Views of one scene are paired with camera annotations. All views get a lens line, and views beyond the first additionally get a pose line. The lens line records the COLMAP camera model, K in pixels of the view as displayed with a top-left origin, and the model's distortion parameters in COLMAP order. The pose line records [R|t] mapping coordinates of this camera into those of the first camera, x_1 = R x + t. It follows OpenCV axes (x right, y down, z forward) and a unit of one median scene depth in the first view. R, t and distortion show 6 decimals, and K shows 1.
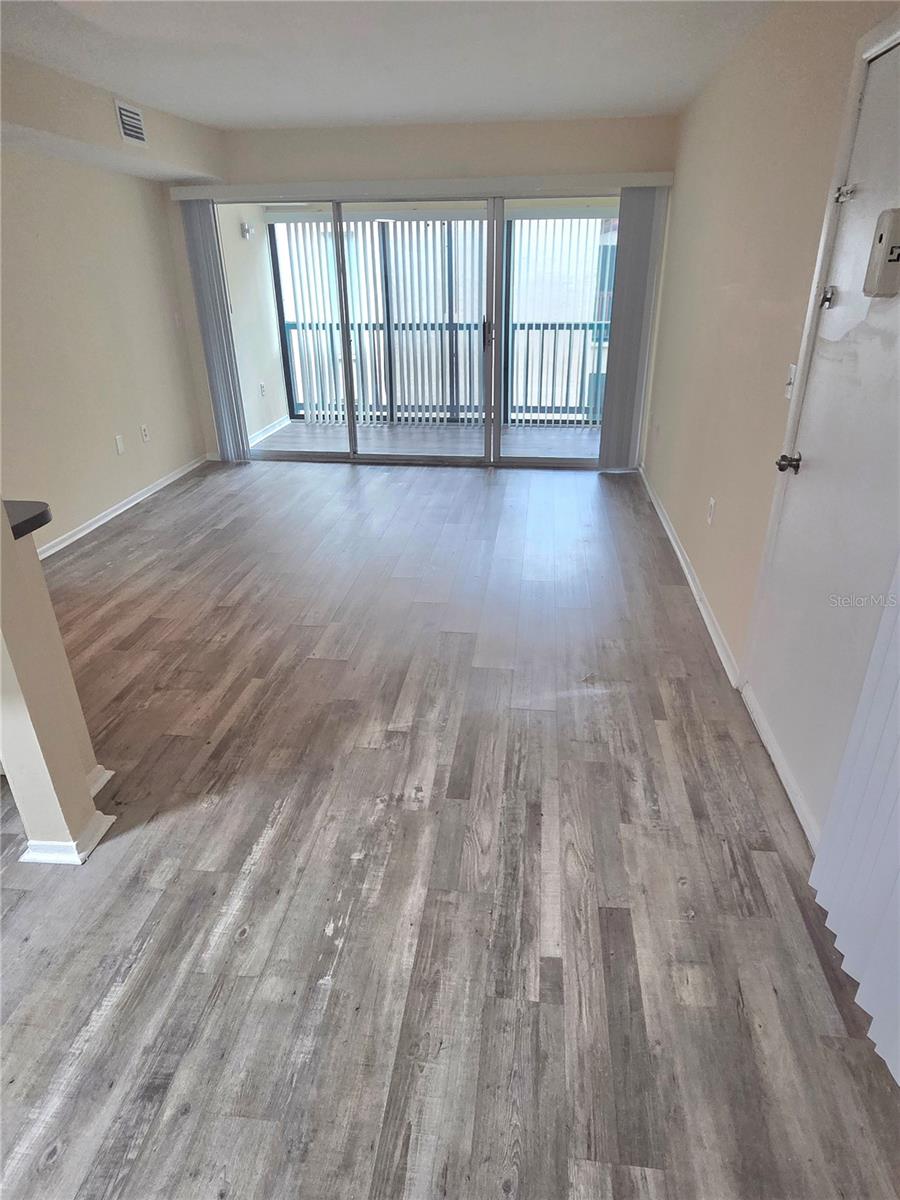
lens RADIAL K [[708.0, 0, 450.0], [0, 708.0, 600.0], [0, 0, 1]] dist [0.001218, 0.000849]
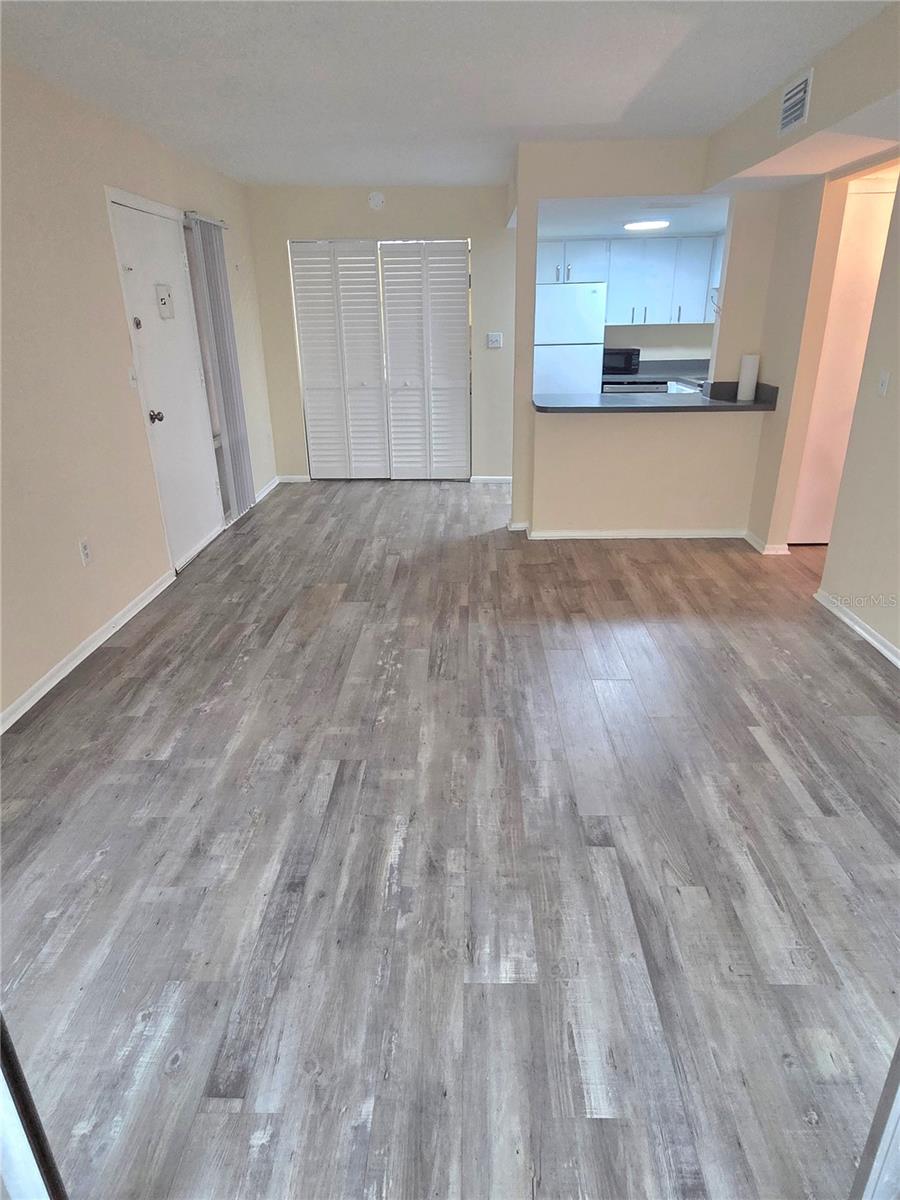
lens RADIAL K [[708.0, 0, 450.0], [0, 708.0, 600.0], [0, 0, 1]] dist [0.001218, 0.000849]
pose [[-0.995006, 0.058328, -0.080994, -0.062631], [-0.020538, 0.674460, 0.738026, -1.047521], [0.097675, 0.736004, -0.669894, 2.259638]]
